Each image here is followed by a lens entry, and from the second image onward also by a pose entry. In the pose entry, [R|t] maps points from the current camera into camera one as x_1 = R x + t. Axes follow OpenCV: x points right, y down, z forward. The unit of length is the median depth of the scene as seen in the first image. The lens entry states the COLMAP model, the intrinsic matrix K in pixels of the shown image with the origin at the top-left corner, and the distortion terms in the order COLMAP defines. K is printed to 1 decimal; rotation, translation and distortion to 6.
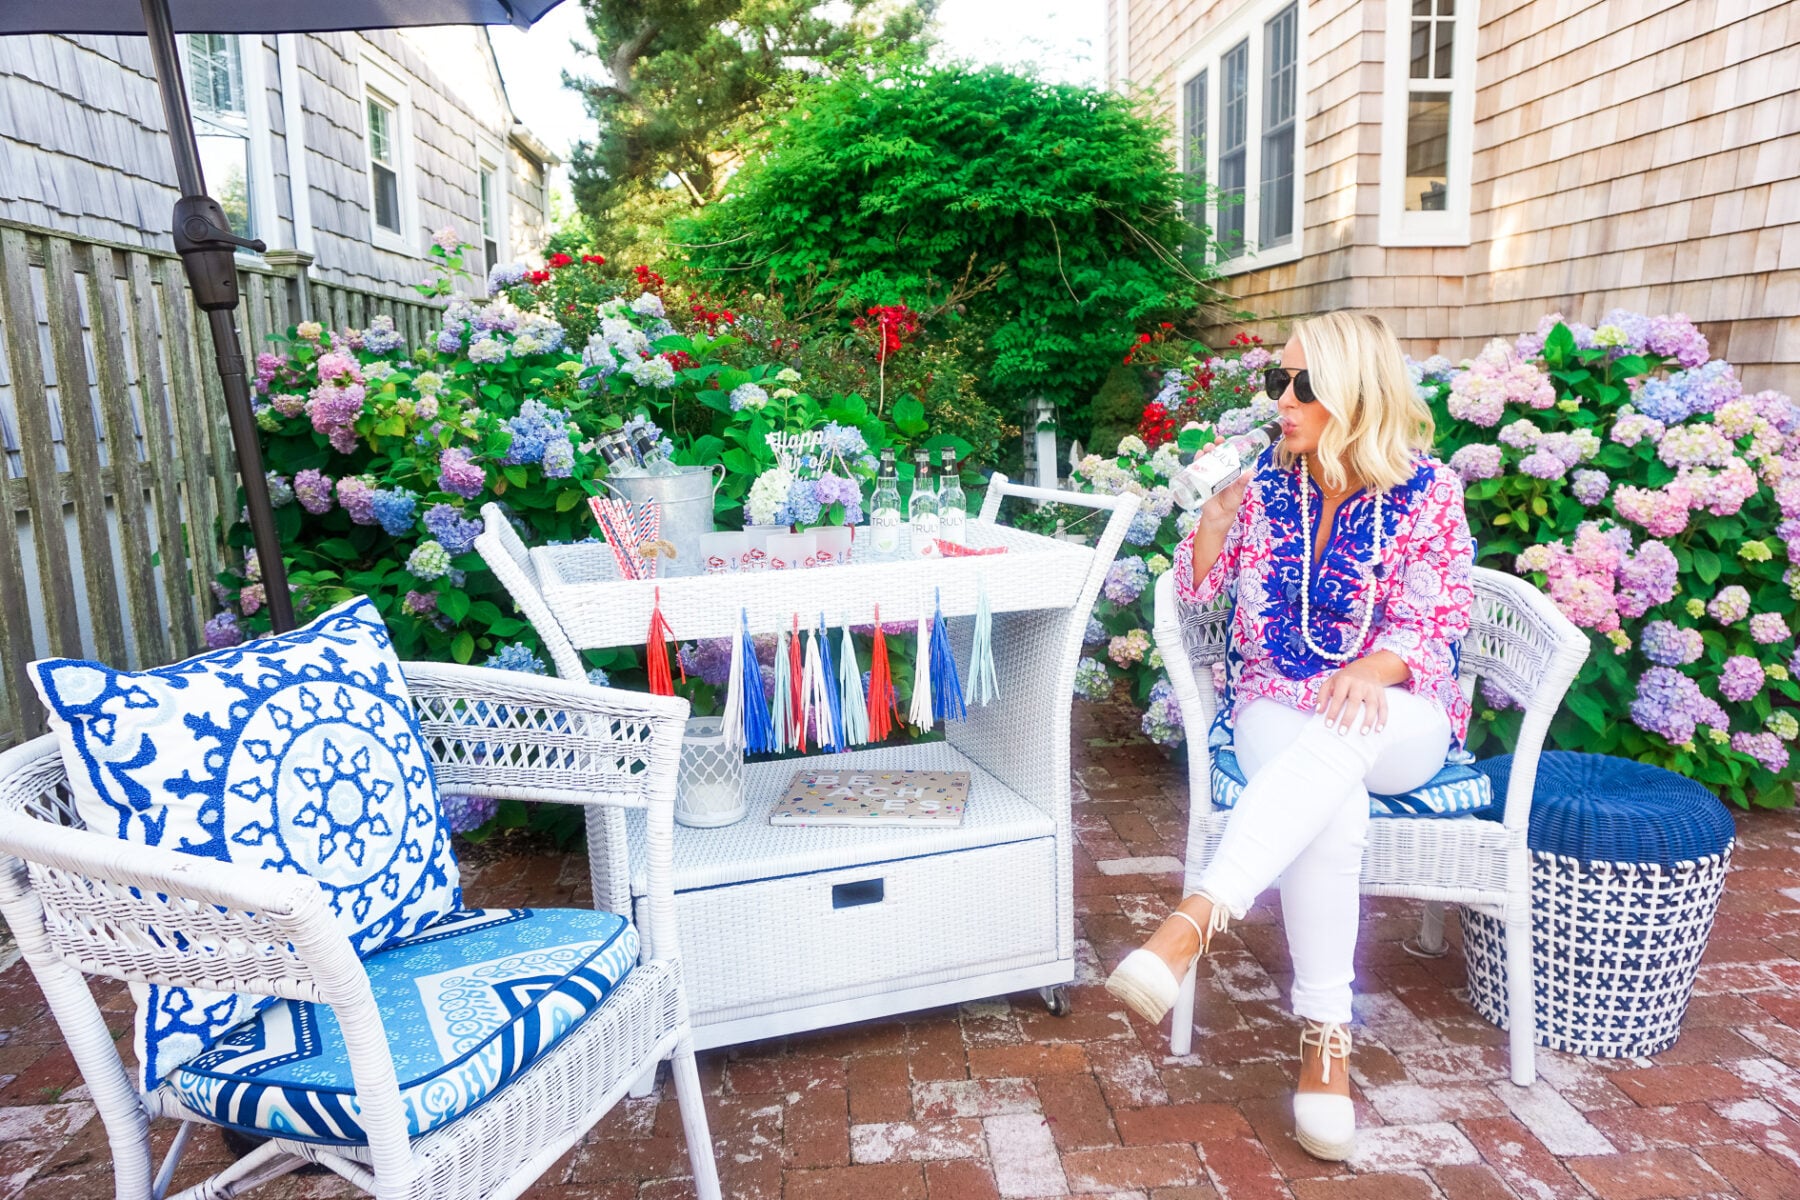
lens RADIAL K [[1234.4, 0, 889.8], [0, 1234.4, 589.3], [0, 0, 1]] dist [-0.048848, 0.040990]
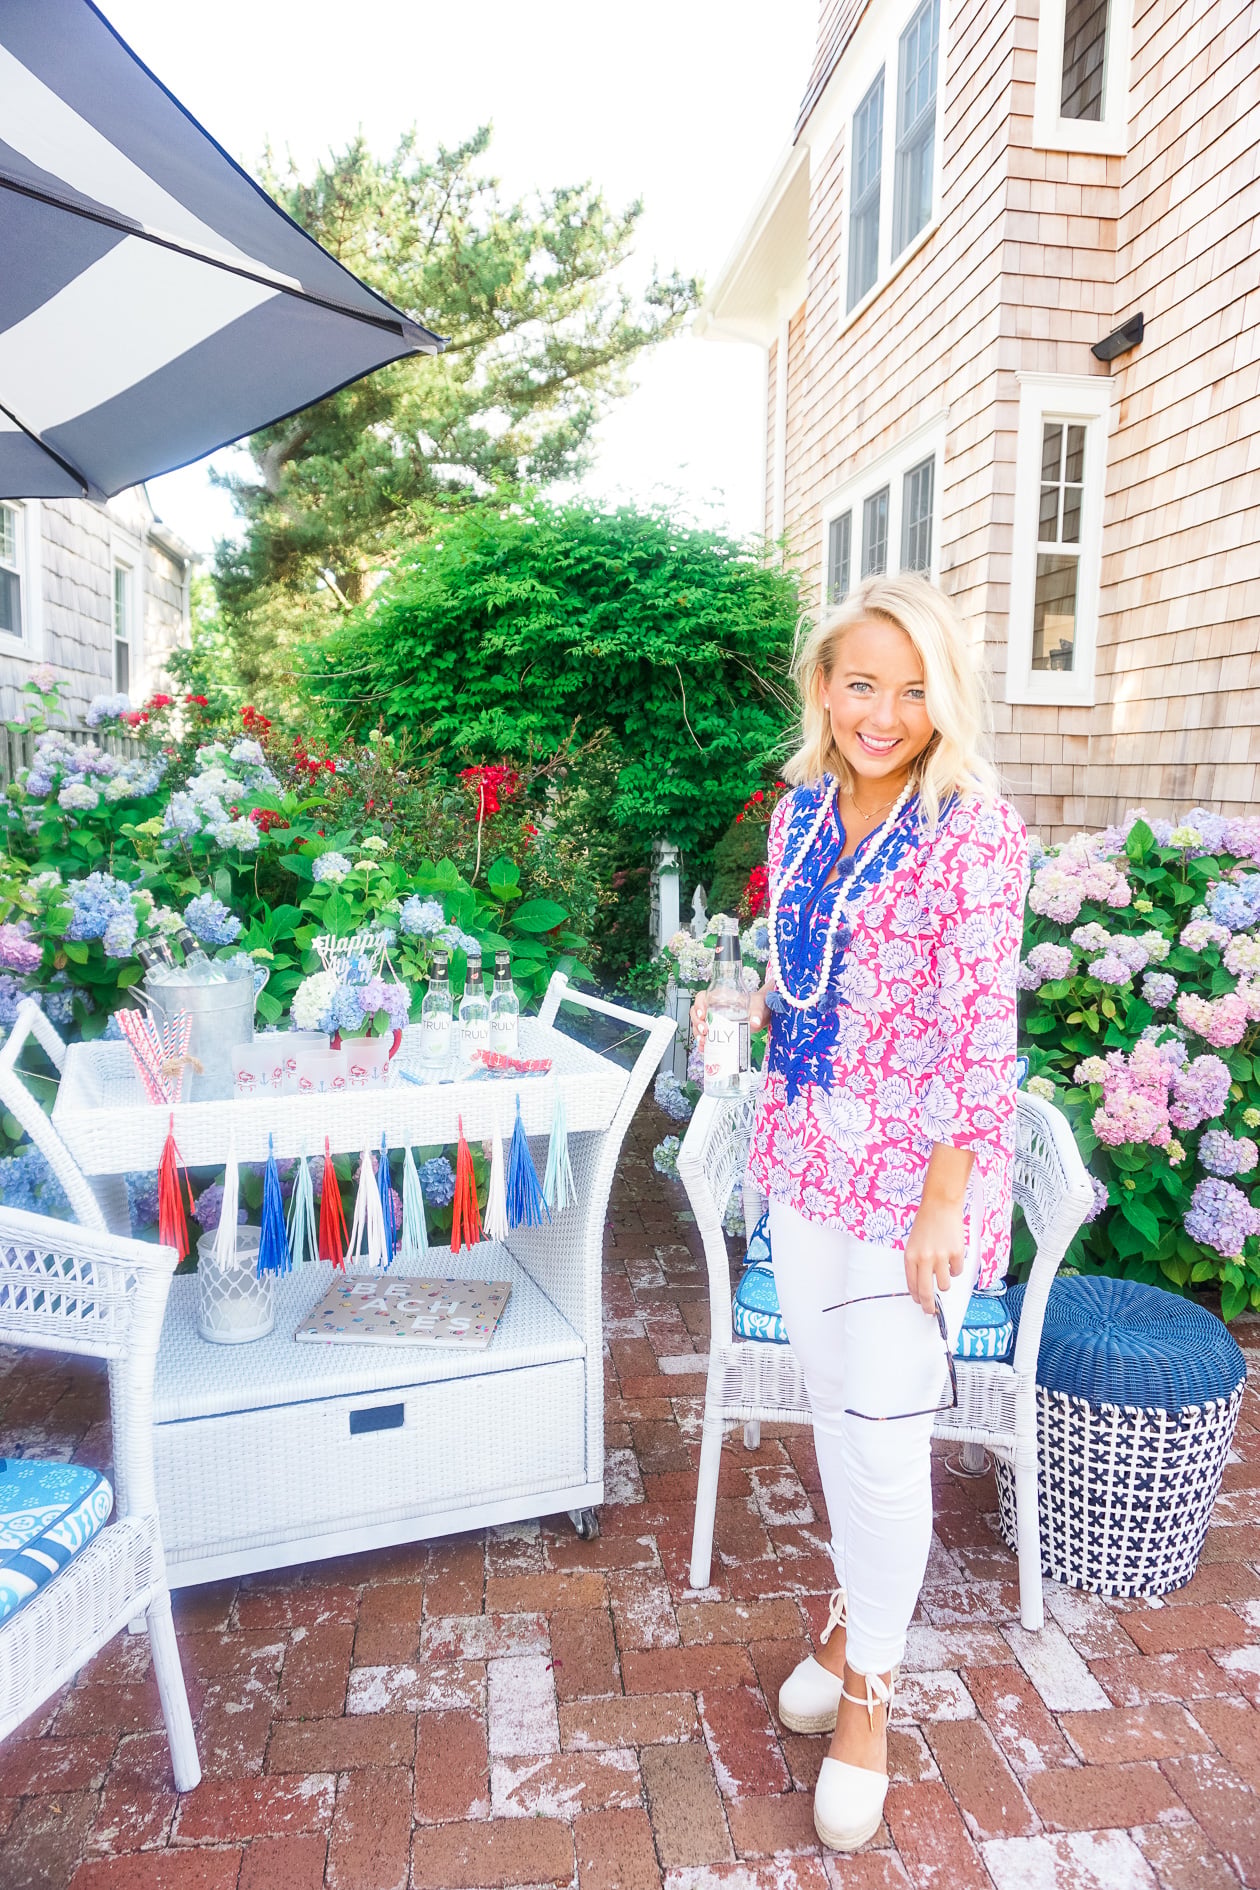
lens RADIAL K [[1274.7, 0, 614.3], [0, 1274.7, 937.9], [0, 0, 1]] dist [-0.050175, 0.044303]
pose [[0.998164, 0.031699, 0.051619, 0.060632], [-0.029403, 0.998570, -0.044641, -0.060041], [-0.052960, 0.043042, 0.997669, -0.022251]]
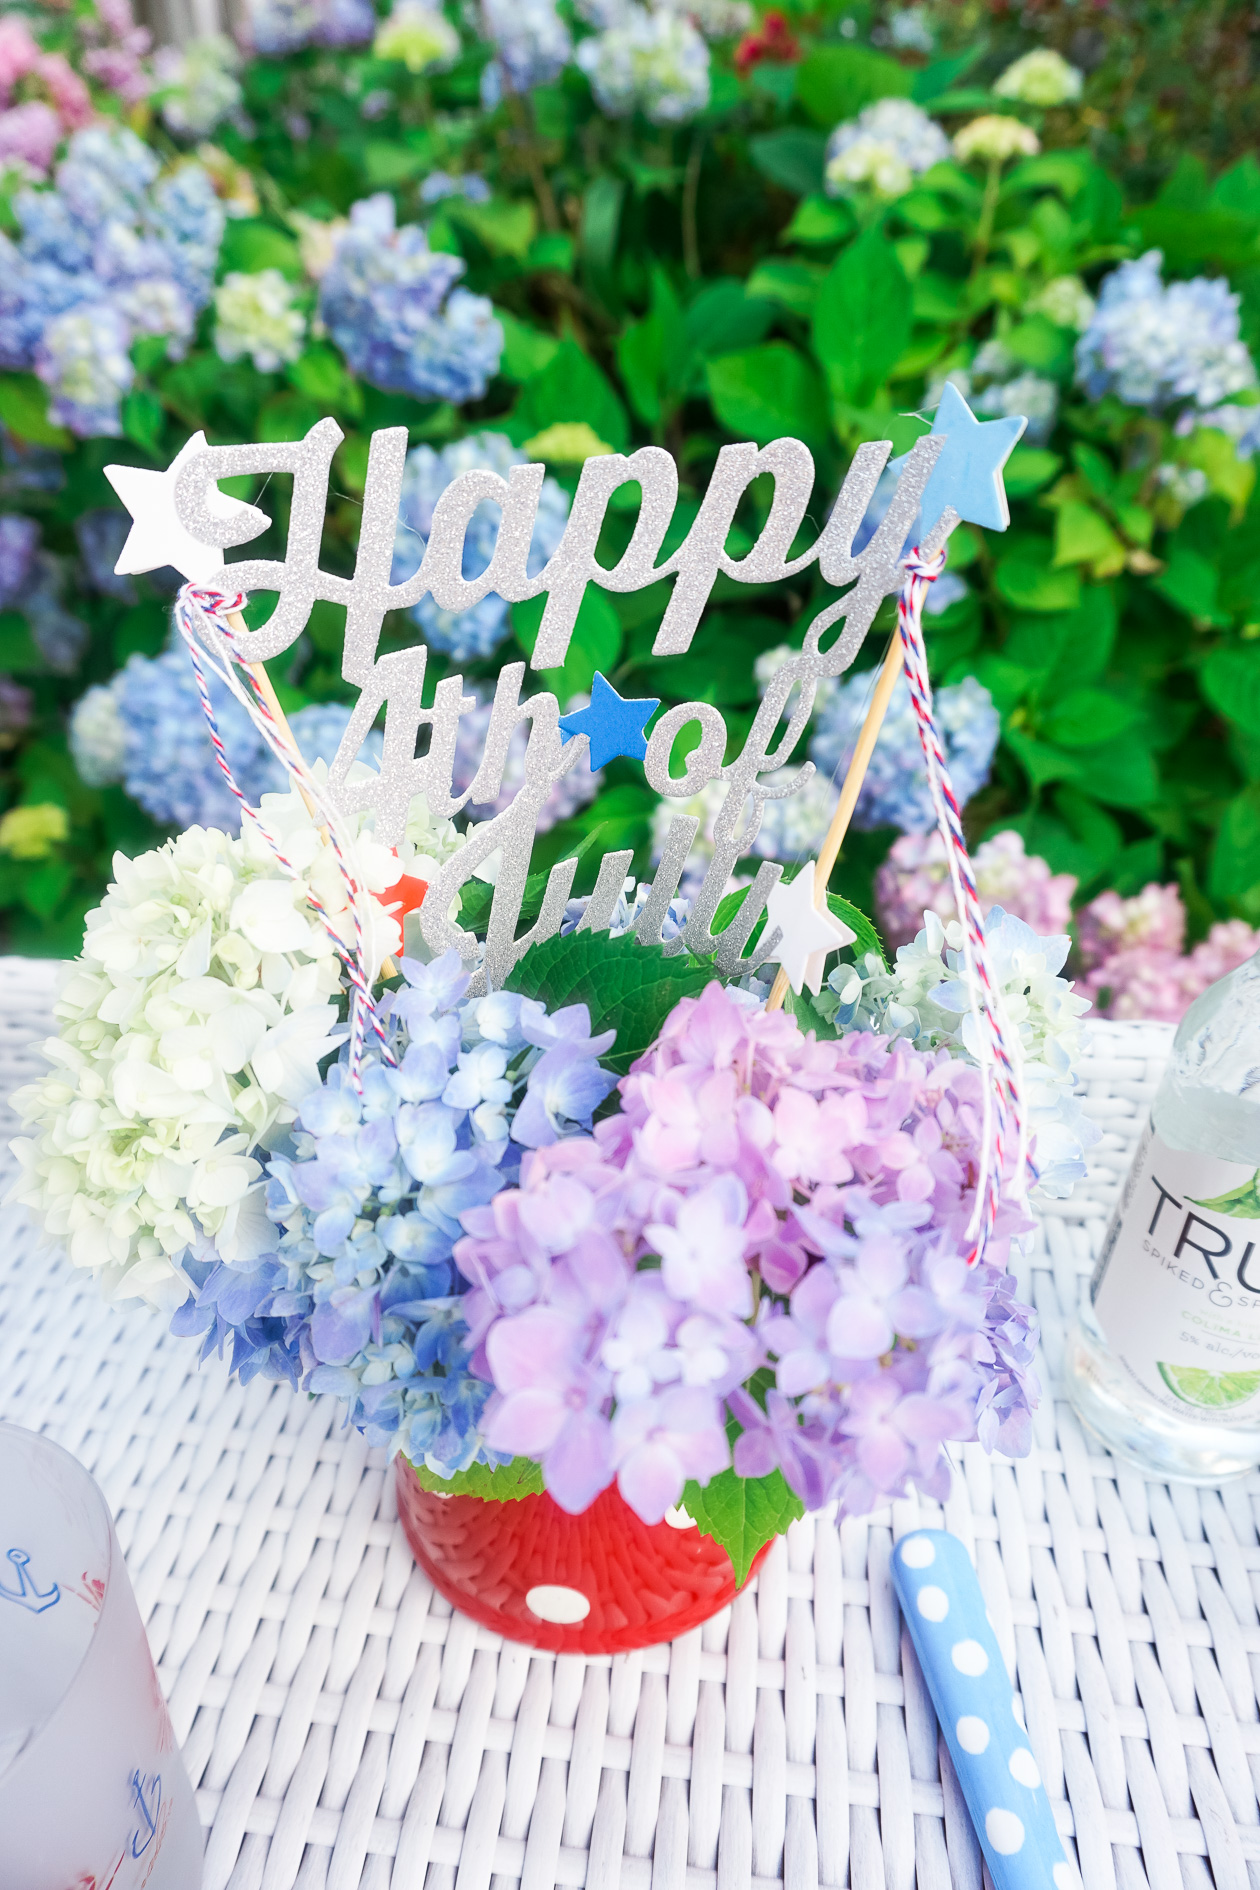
lens RADIAL K [[1274.7, 0, 620.8], [0, 1274.7, 943.1], [0, 0, 1]] dist [-0.050175, 0.044303]
pose [[0.909035, 0.238039, -0.342042, -0.018488], [-0.092292, 0.915415, 0.391787, -0.091208], [0.406371, -0.324581, 0.854114, 0.634061]]
